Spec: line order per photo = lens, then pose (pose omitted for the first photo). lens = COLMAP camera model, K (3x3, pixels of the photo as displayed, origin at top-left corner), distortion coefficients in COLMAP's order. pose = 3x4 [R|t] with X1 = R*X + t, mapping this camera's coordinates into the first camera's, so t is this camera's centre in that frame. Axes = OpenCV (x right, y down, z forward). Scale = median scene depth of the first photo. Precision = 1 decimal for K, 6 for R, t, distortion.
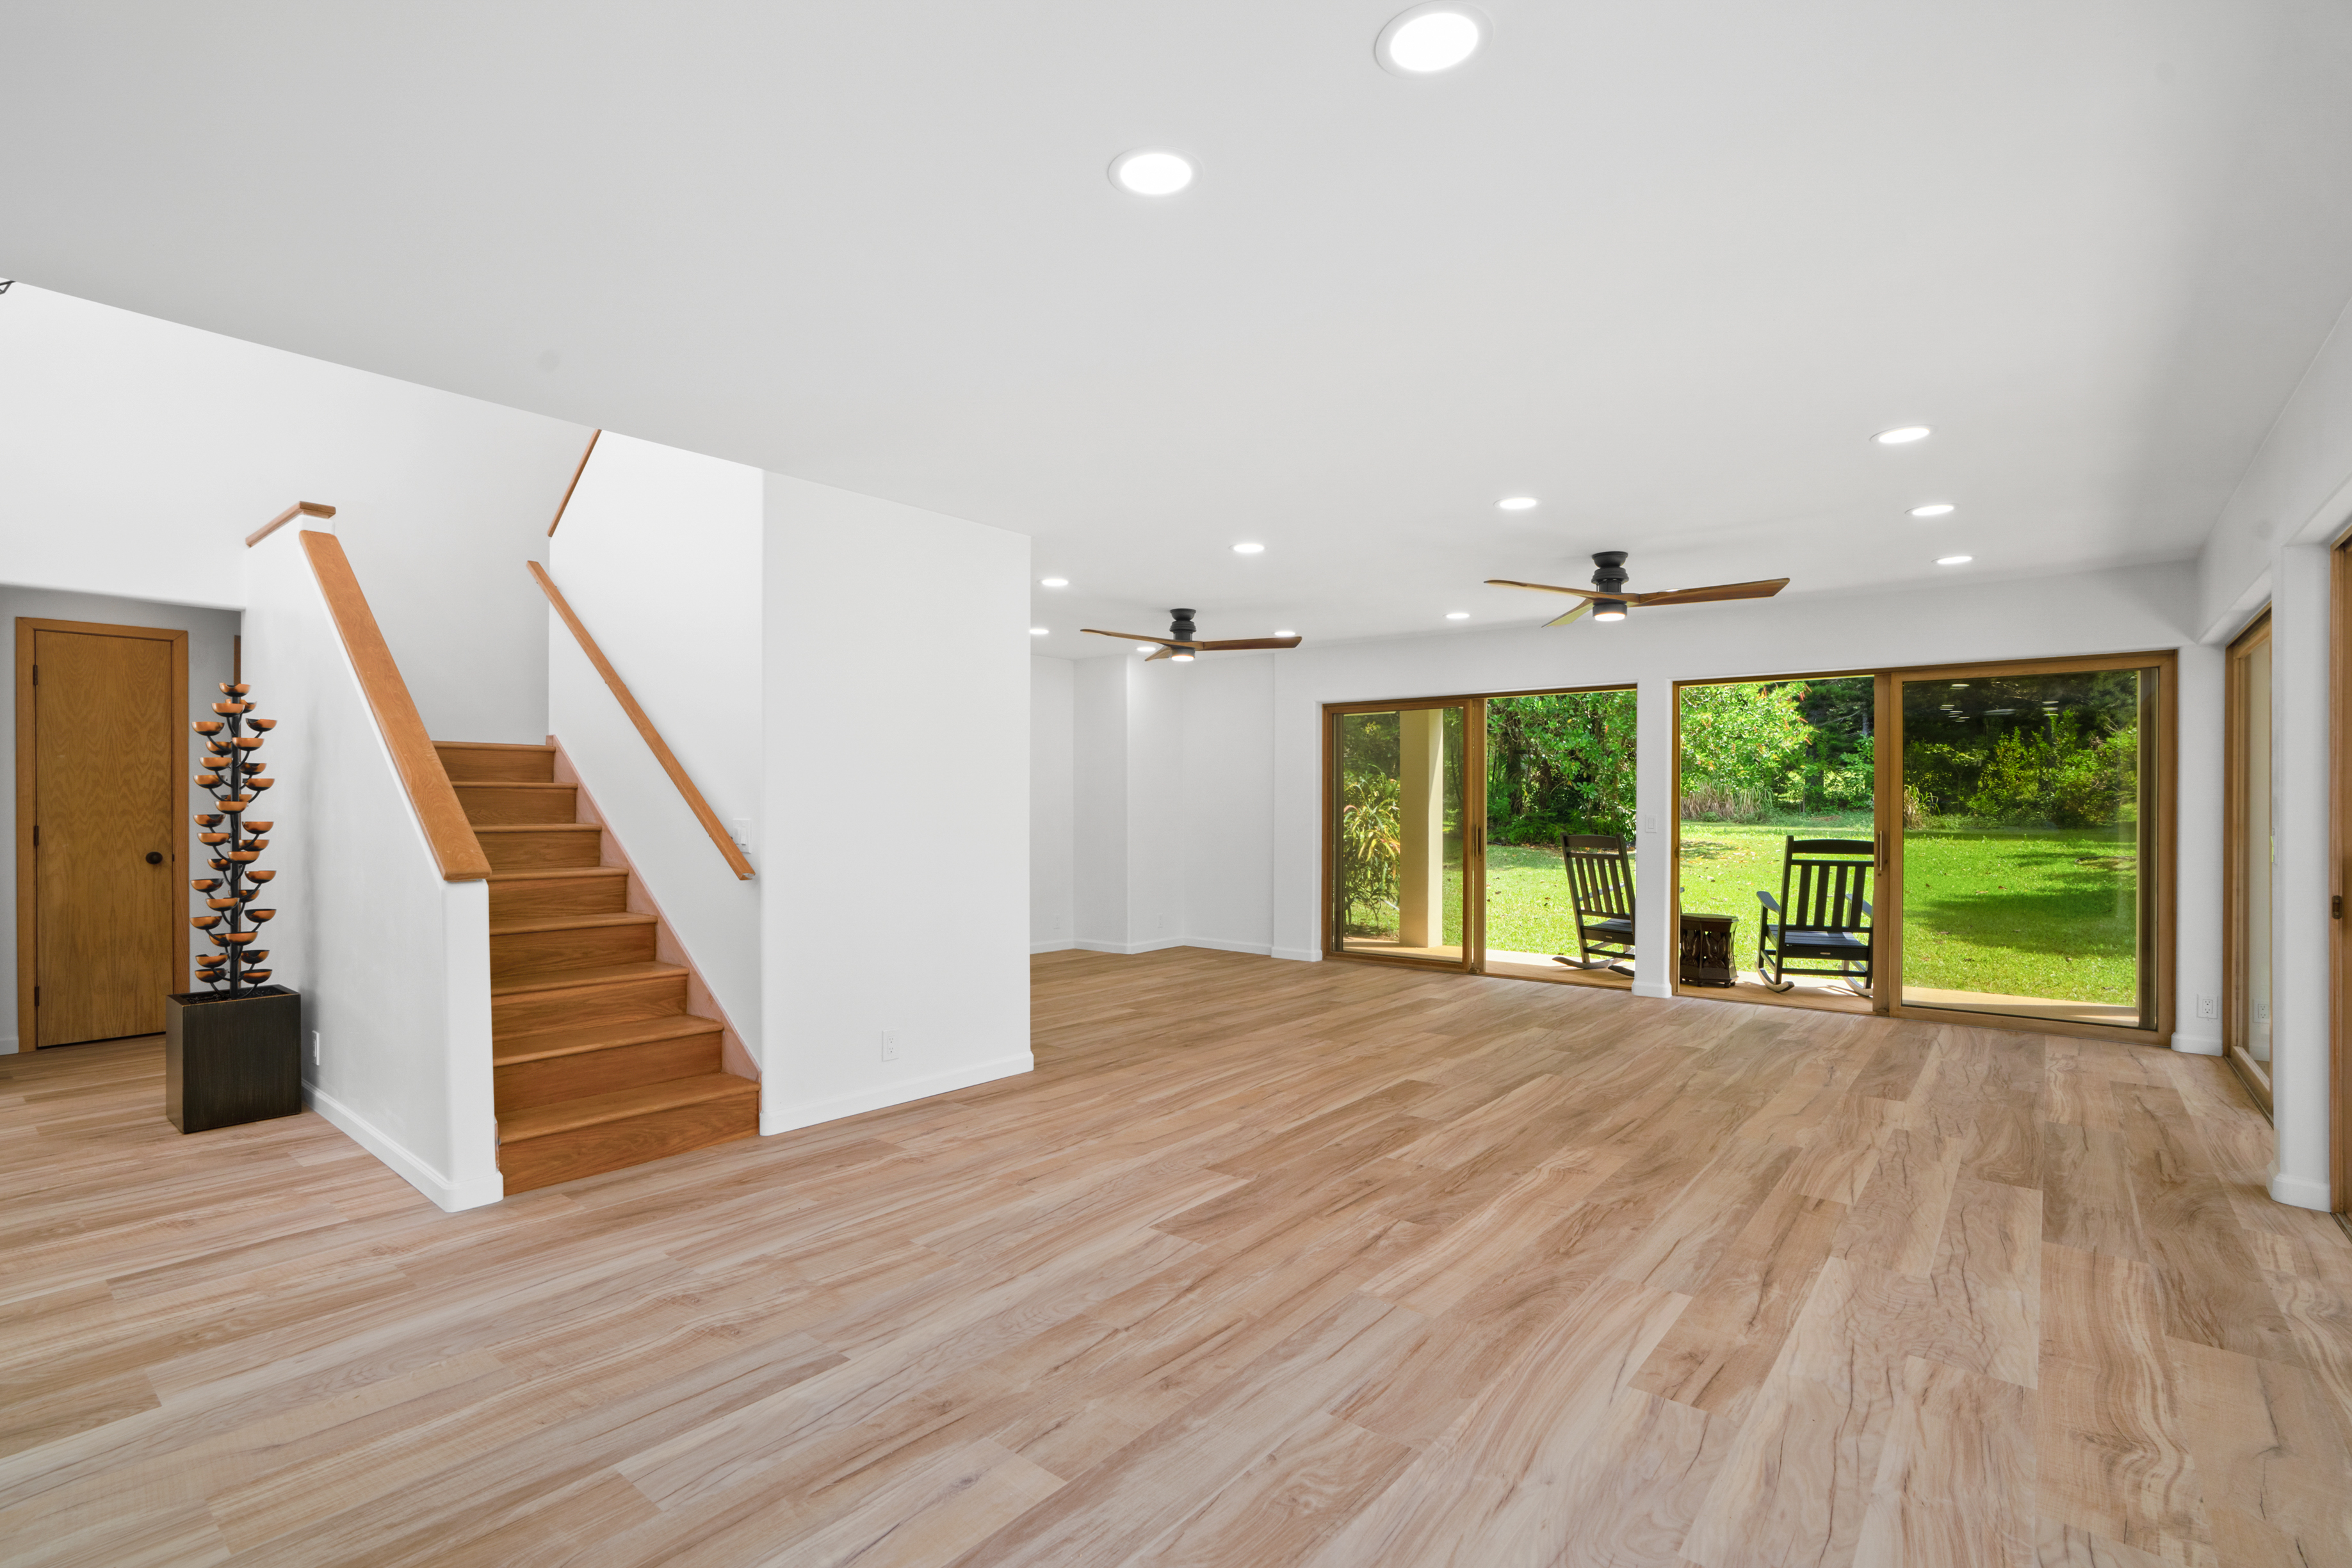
lens RADIAL K [[1089.2, 0, 1161.3], [0, 1089.2, 815.1], [0, 0, 1]] dist [-0.044208, 0.022132]
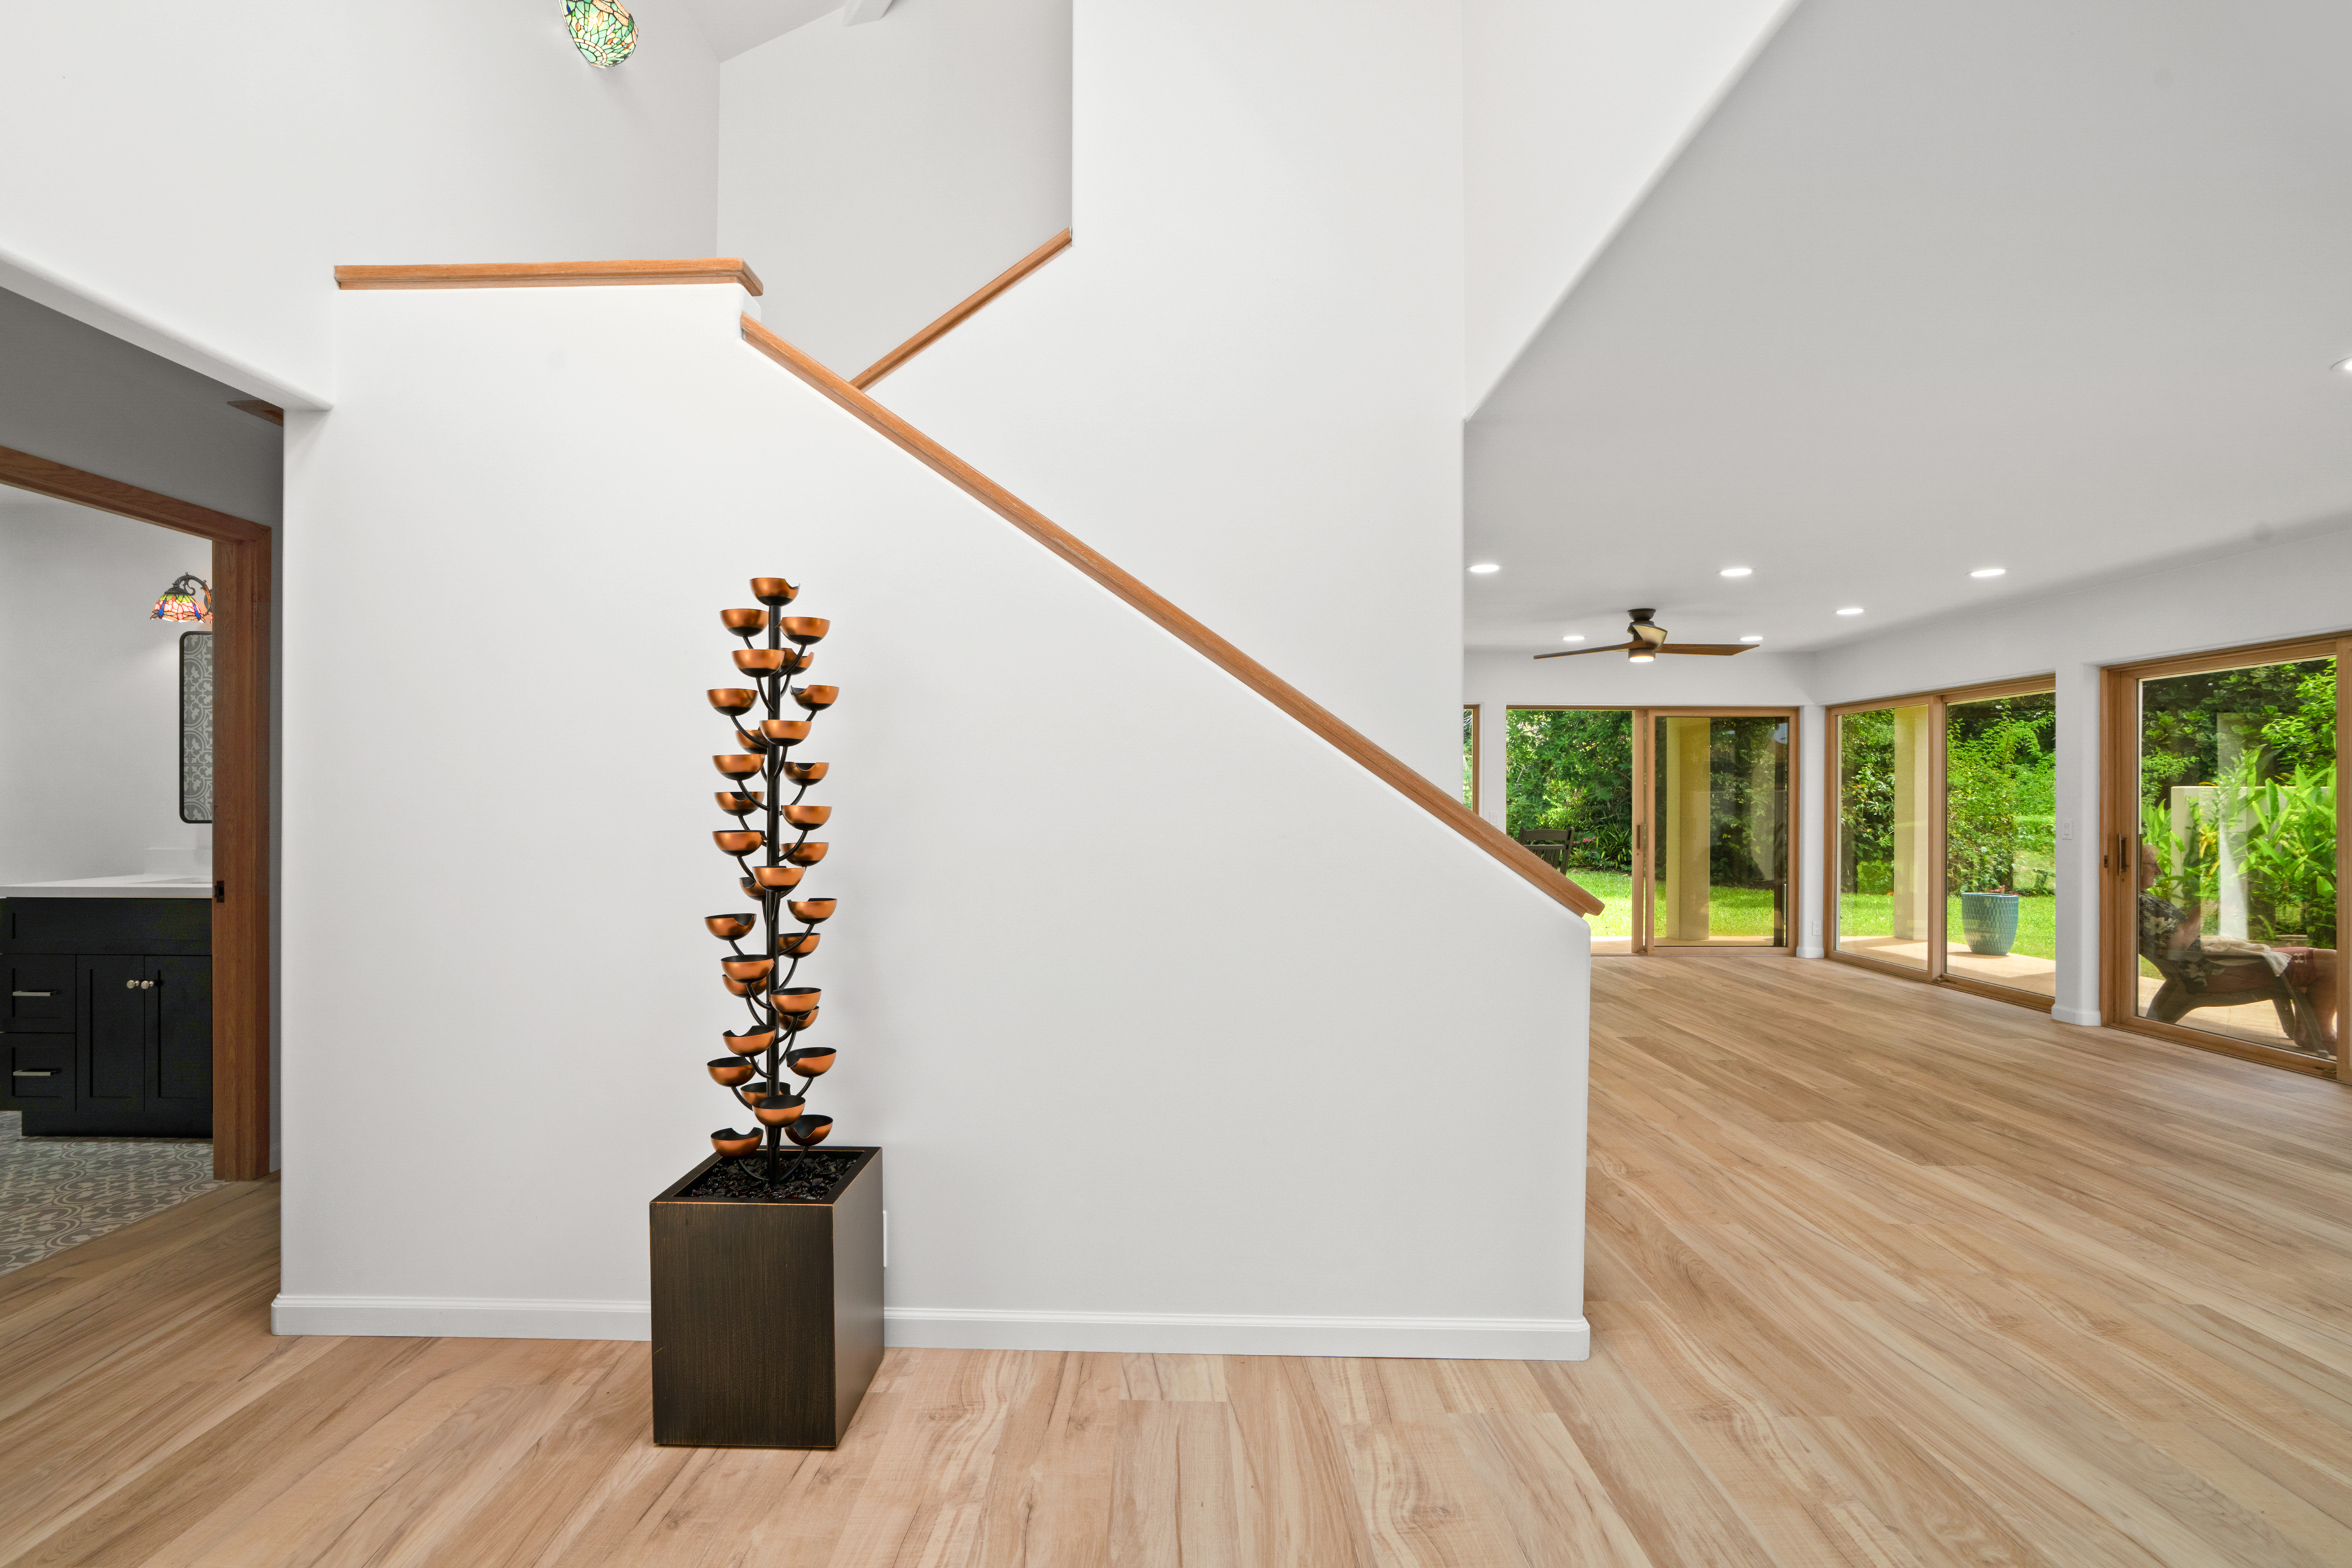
lens RADIAL K [[1089.2, 0, 1163.0], [0, 1089.2, 795.2], [0, 0, 1]] dist [-0.044208, 0.022132]
pose [[0.774941, 0.007589, 0.631988, -0.800373], [-0.000779, 0.999939, -0.011053, -0.005005], [-0.632034, 0.008073, 0.774899, 0.357082]]
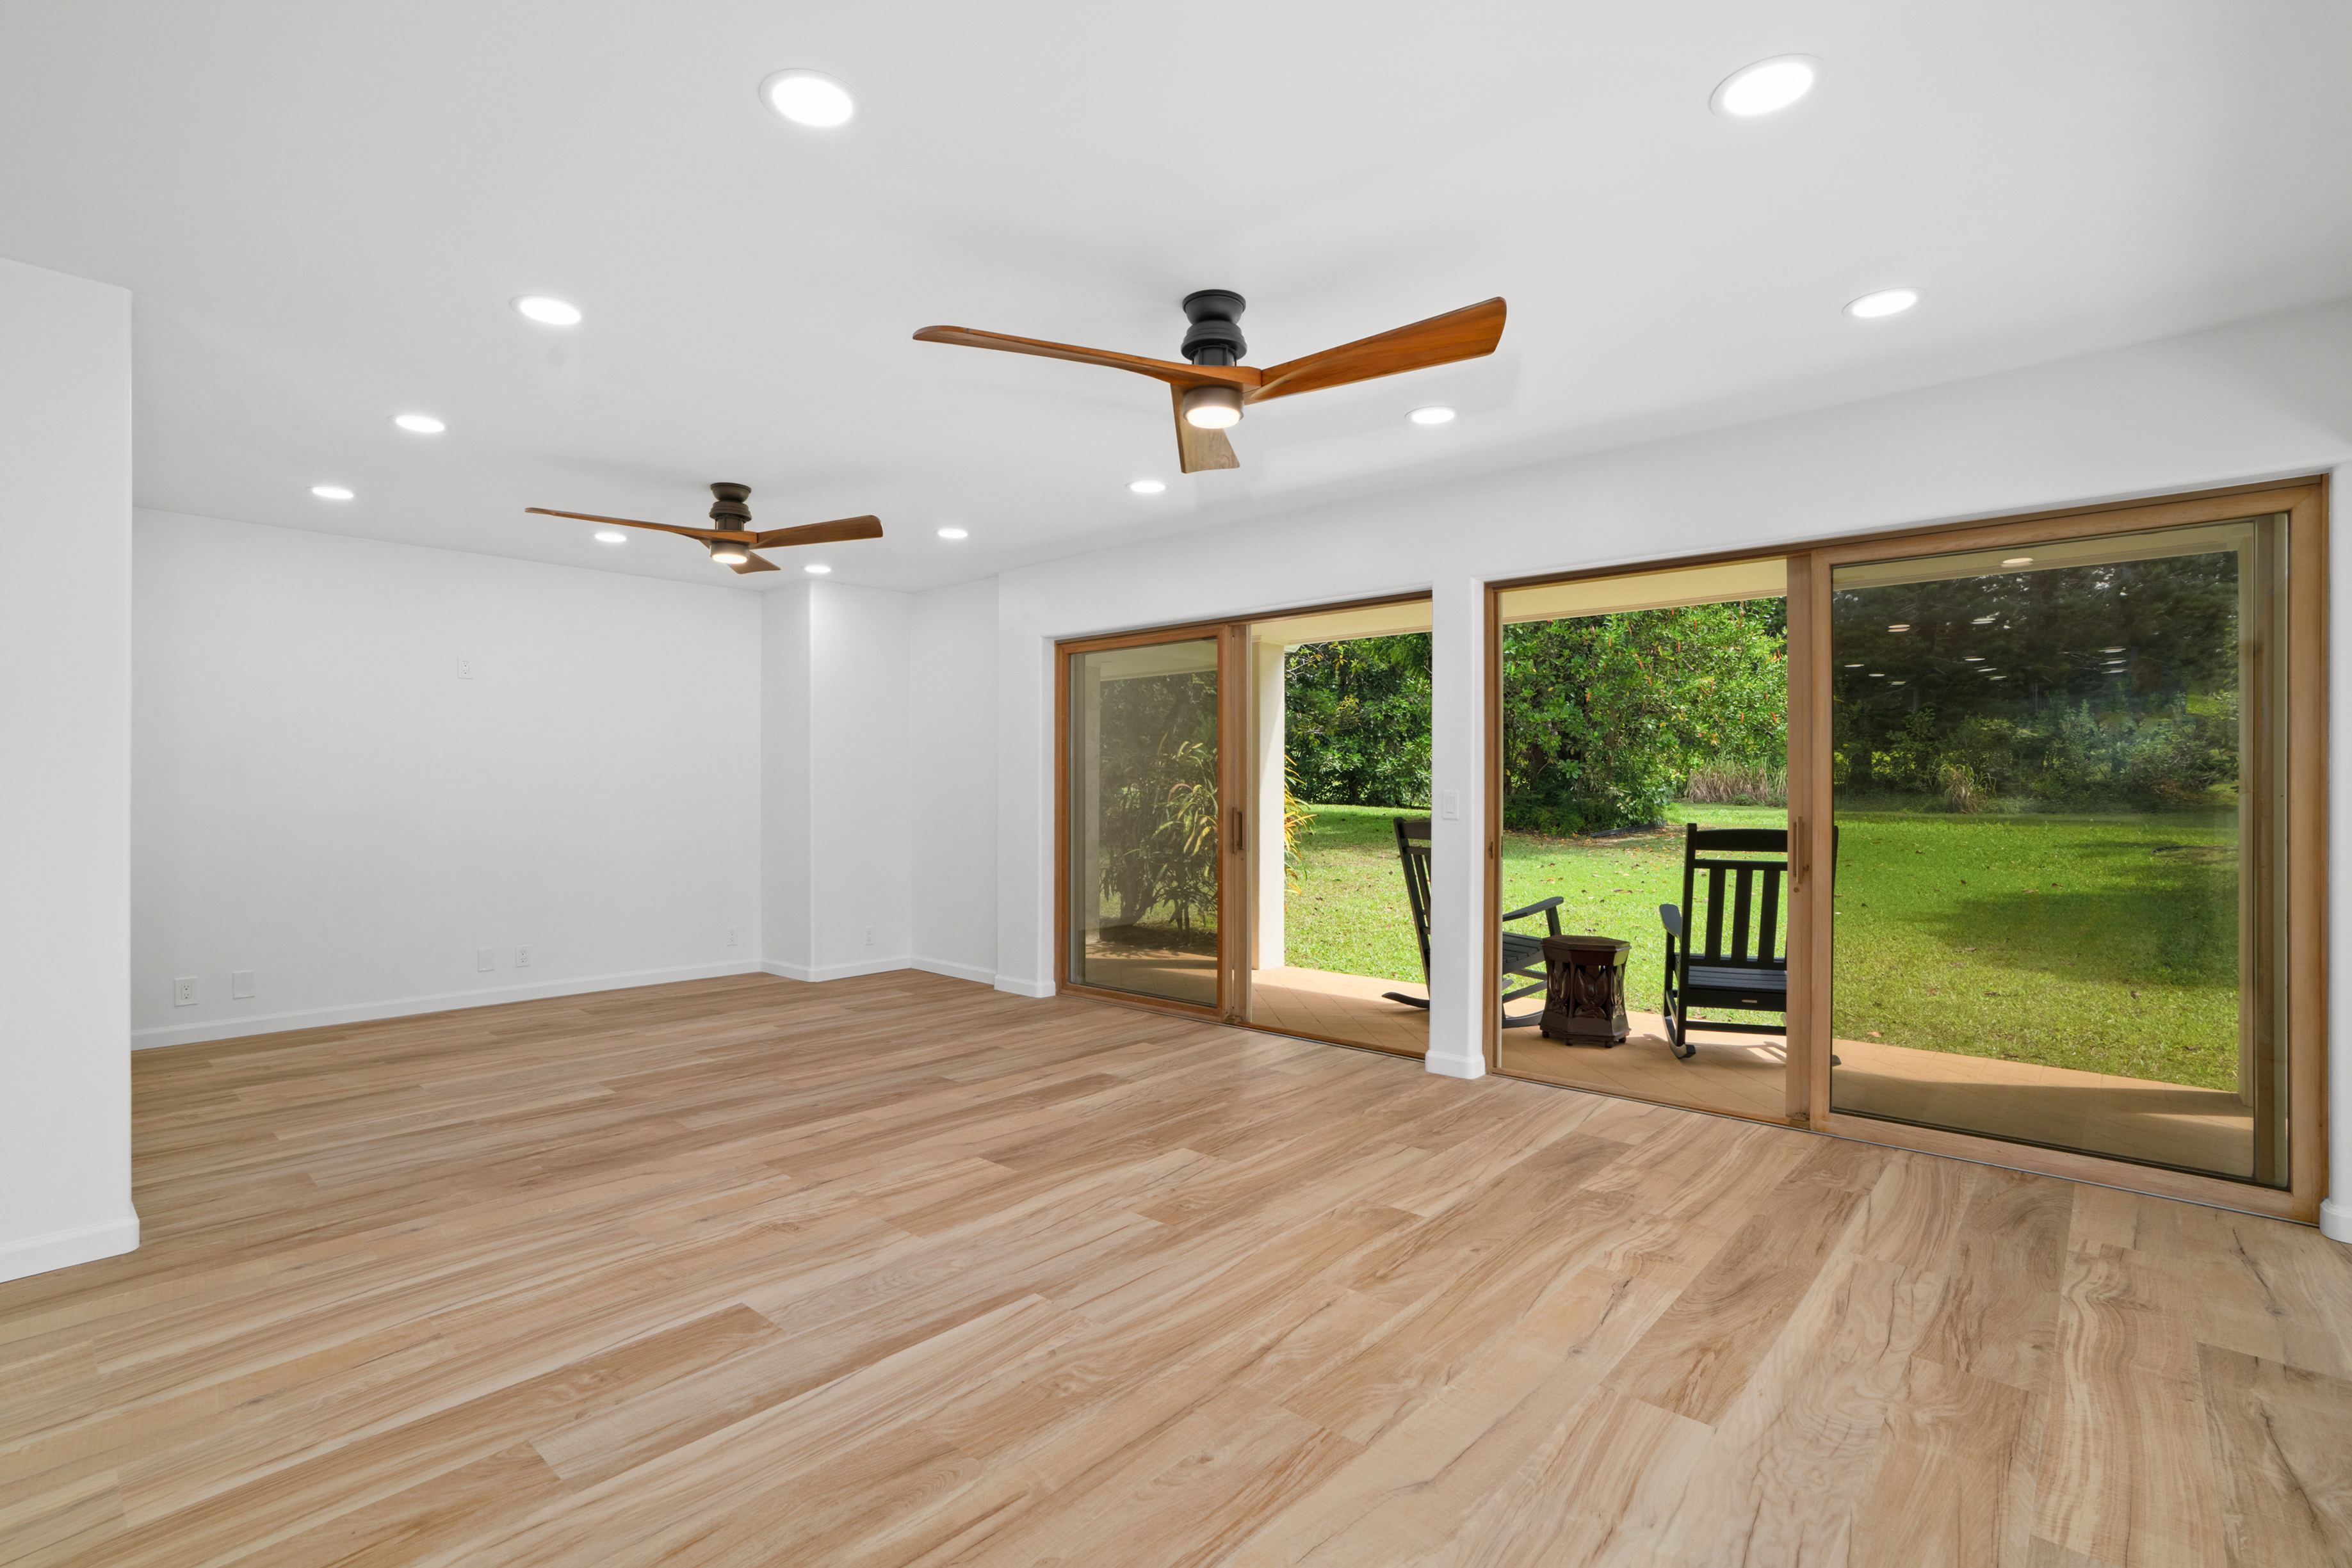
lens RADIAL K [[1089.2, 0, 1164.1], [0, 1089.2, 793.8], [0, 0, 1]] dist [-0.044208, 0.022132]
pose [[0.999129, -0.000932, -0.041710, 0.397219], [0.000718, 0.999987, -0.005129, 0.005625], [0.041714, 0.005095, 0.999117, 0.446036]]
